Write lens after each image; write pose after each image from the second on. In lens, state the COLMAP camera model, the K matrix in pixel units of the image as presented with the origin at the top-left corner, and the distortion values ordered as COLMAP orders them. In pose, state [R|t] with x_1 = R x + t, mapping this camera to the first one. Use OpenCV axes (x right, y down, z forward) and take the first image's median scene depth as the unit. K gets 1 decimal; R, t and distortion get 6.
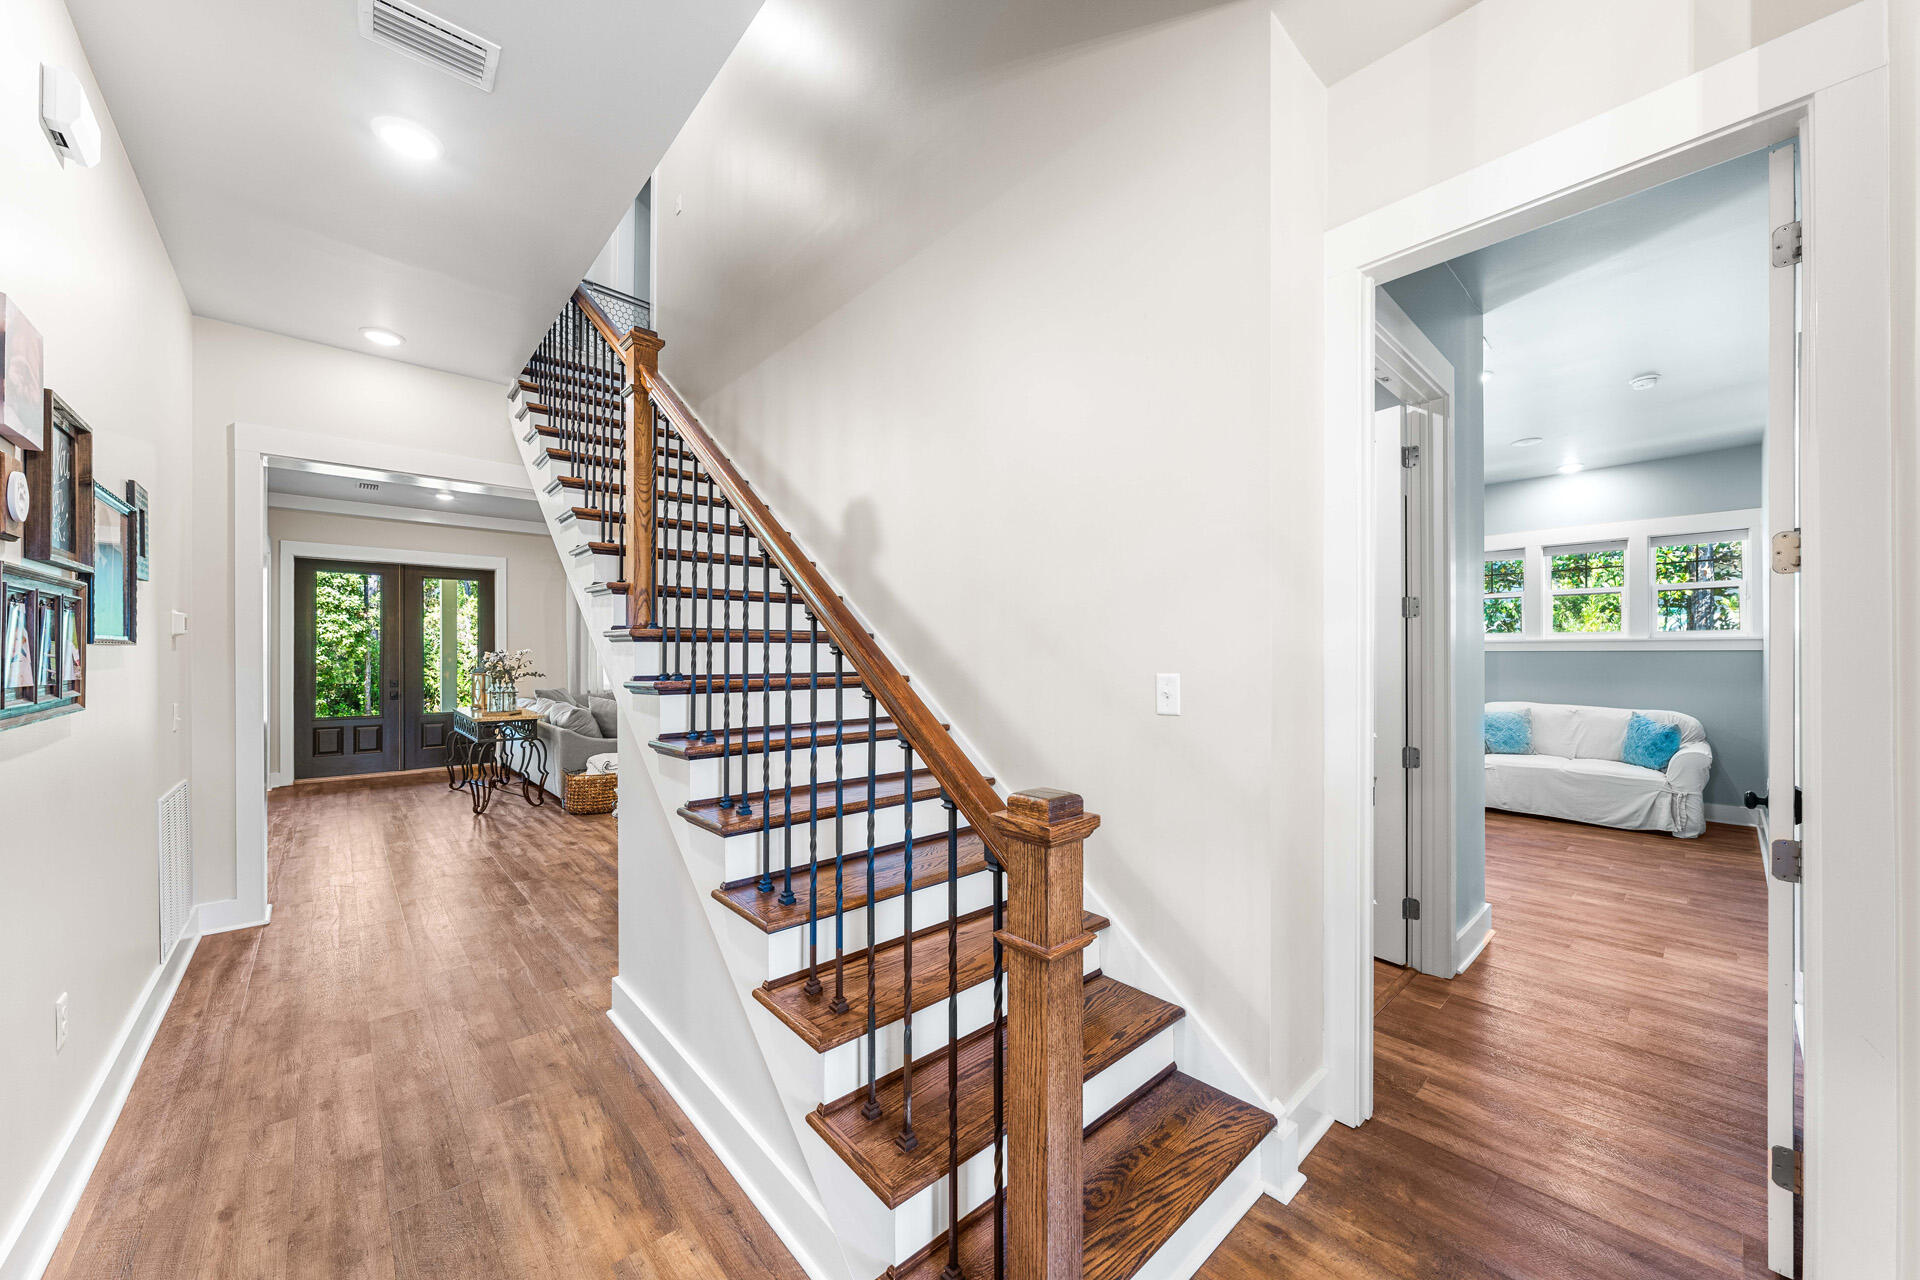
lens RADIAL K [[689.5, 0, 963.0], [0, 689.5, 653.7], [0, 0, 1]] dist [-0.004391, -0.000204]
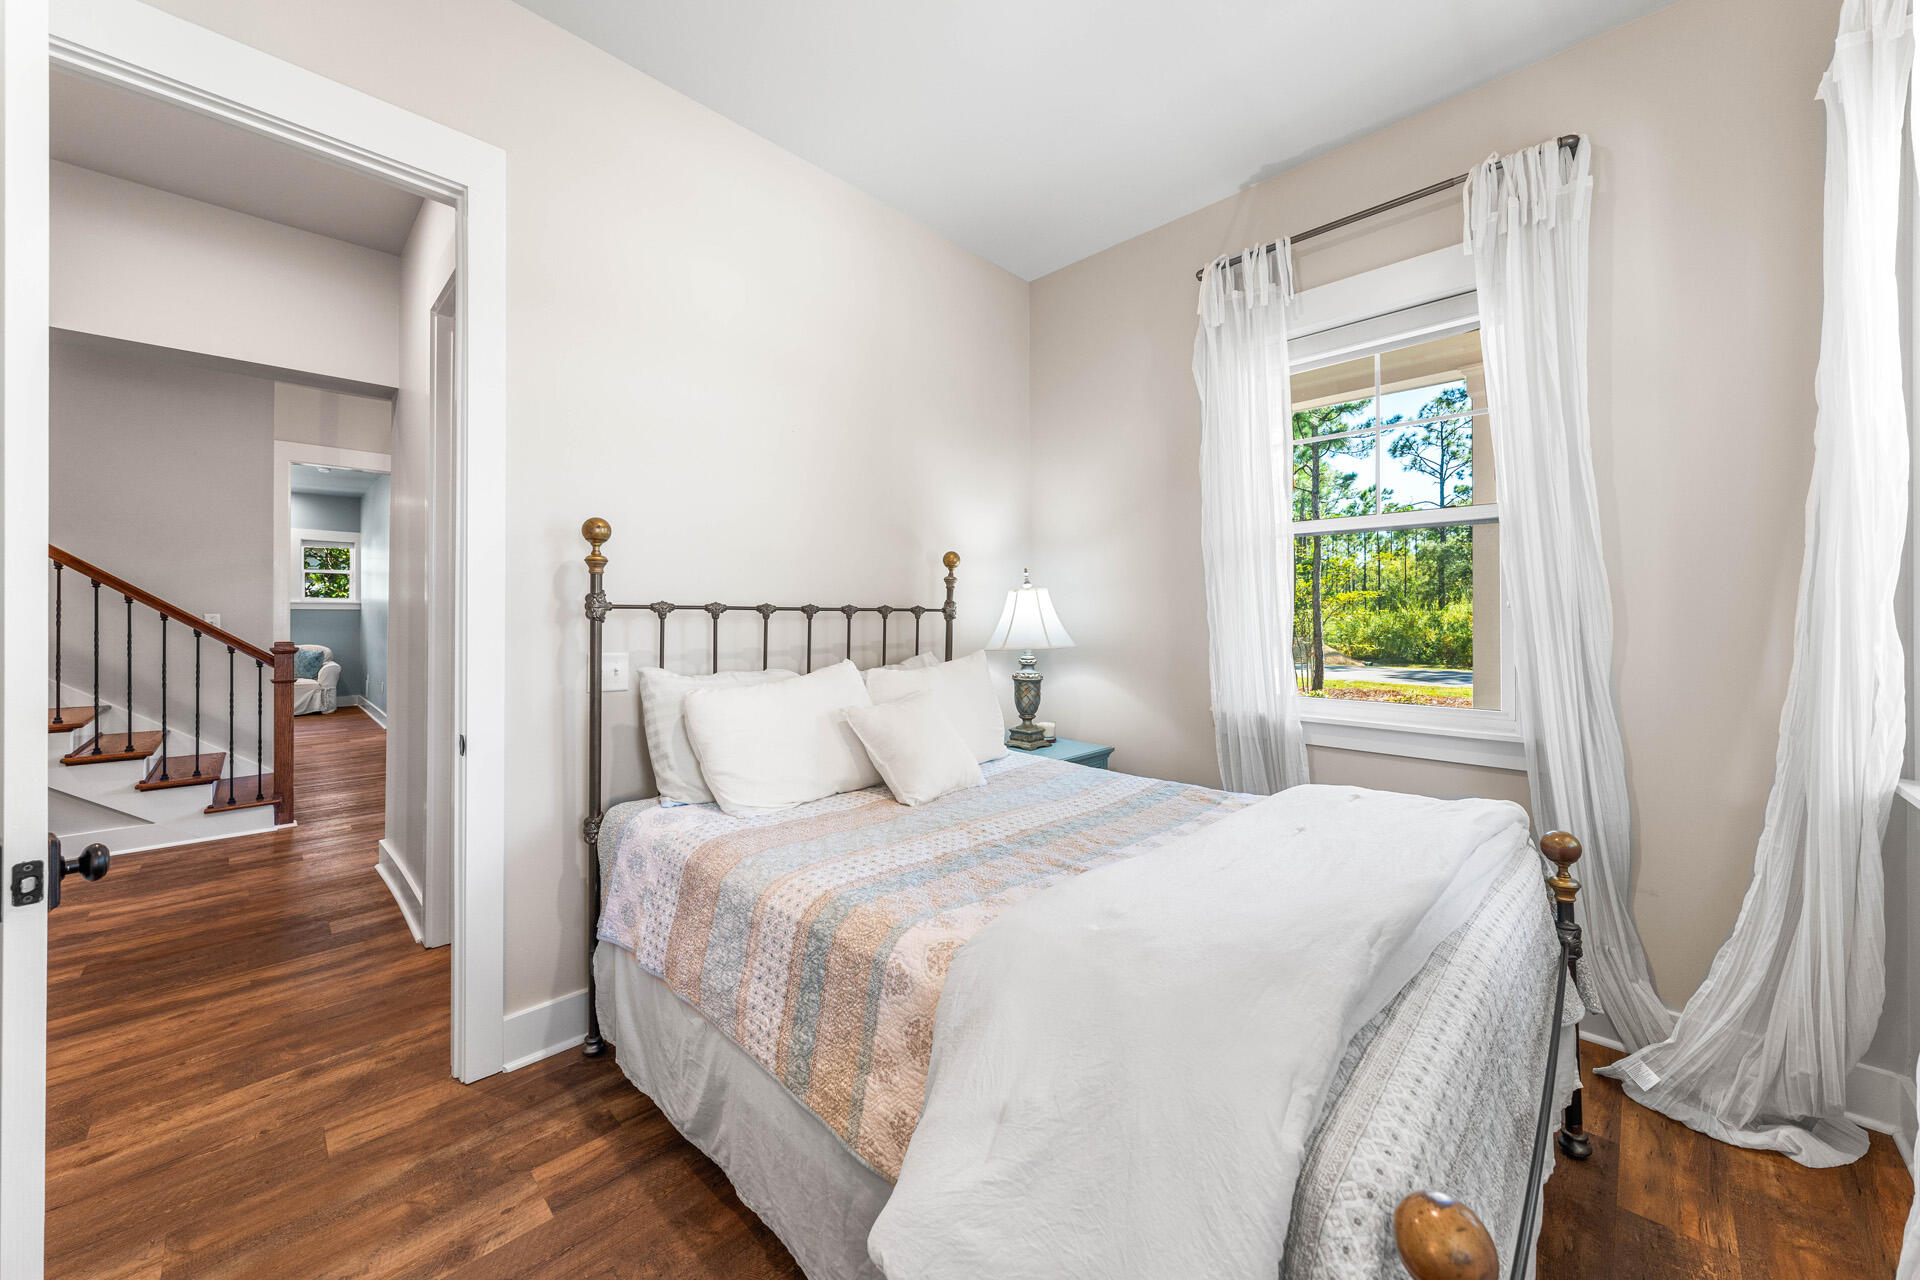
lens RADIAL K [[689.5, 0, 955.3], [0, 689.5, 621.0], [0, 0, 1]] dist [-0.004391, -0.000204]
pose [[-0.049740, -0.003913, 0.998755, -0.765151], [-0.000705, 0.999992, 0.003882, 0.017496], [-0.998762, -0.000511, -0.049742, -0.509647]]
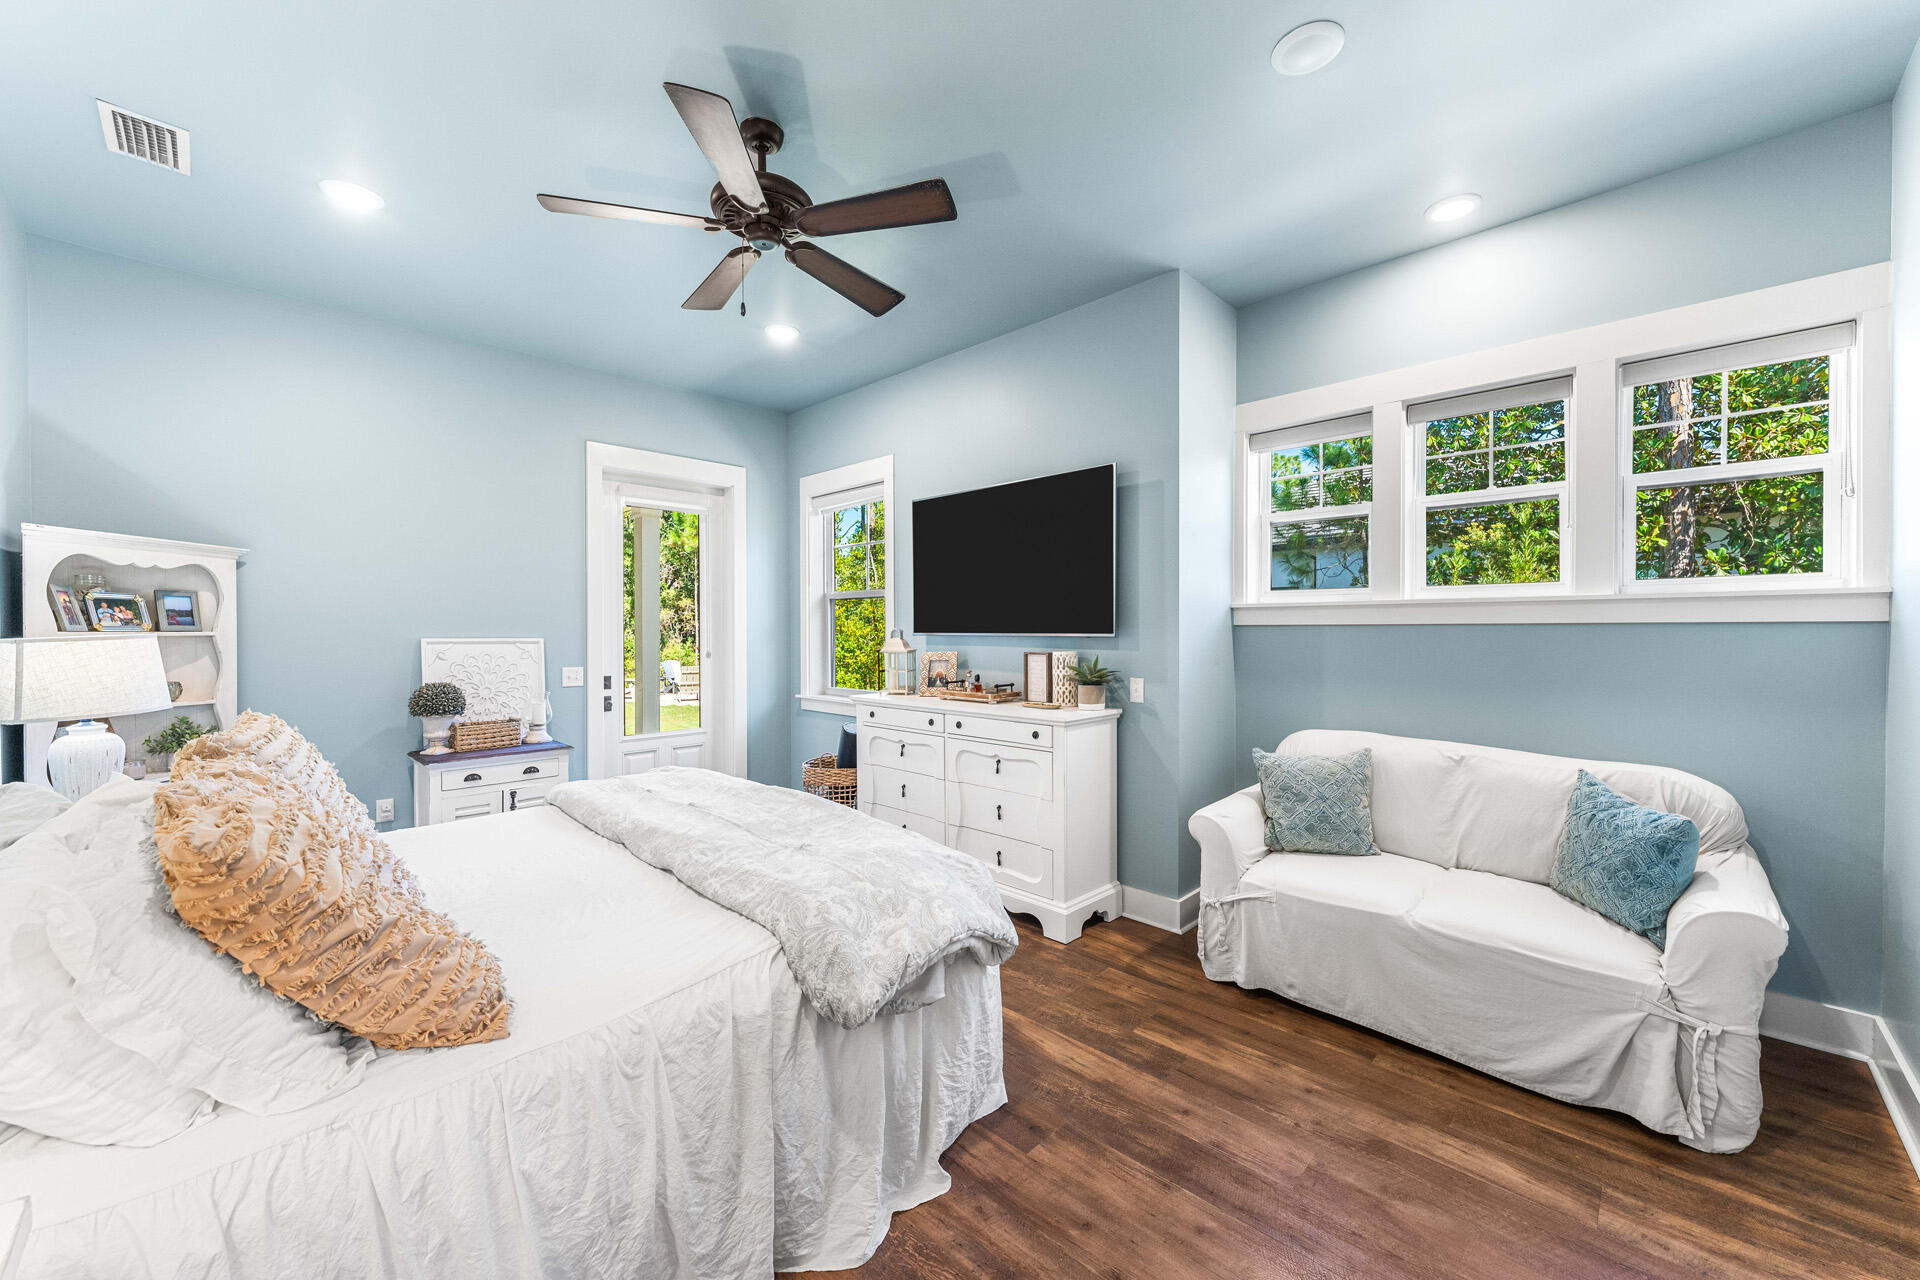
lens RADIAL K [[765.9, 0, 942.4], [0, 765.9, 635.2], [0, 0, 1]] dist [-0.002387, 0.000019]
pose [[0.997678, 0.001861, 0.068086, 0.587386], [-0.002162, 0.999988, 0.004350, 0.002327], [-0.068077, -0.004487, 0.997670, 0.593316]]
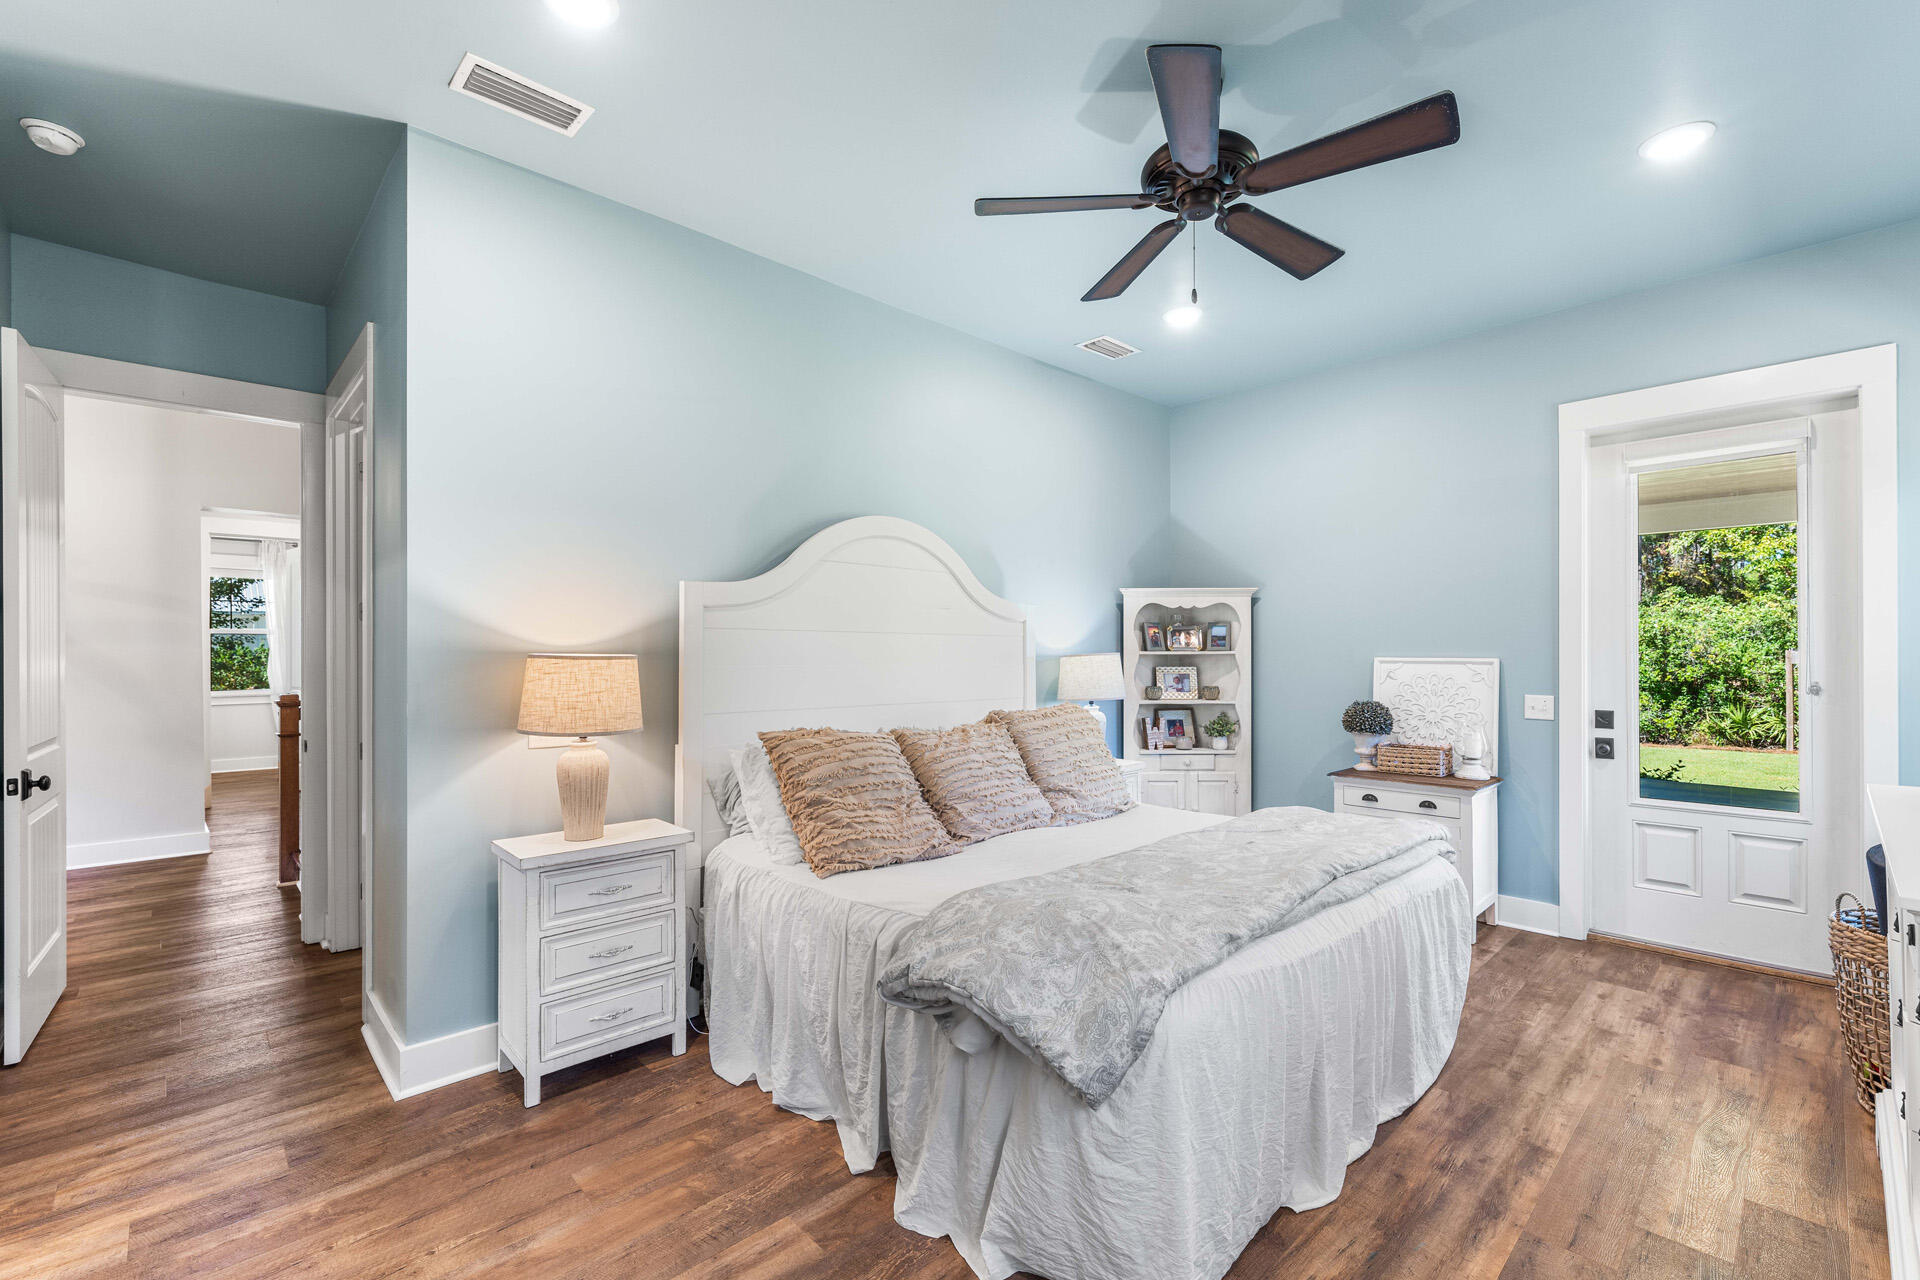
lens RADIAL K [[838.6, 0, 951.8], [0, 838.6, 647.3], [0, 0, 1]] dist [0.000061, 0.000093]
pose [[0.011129, -0.001963, -0.999936, 1.579213], [0.001252, 0.999997, -0.001949, -0.001691], [0.999937, -0.001230, 0.011132, 1.486467]]
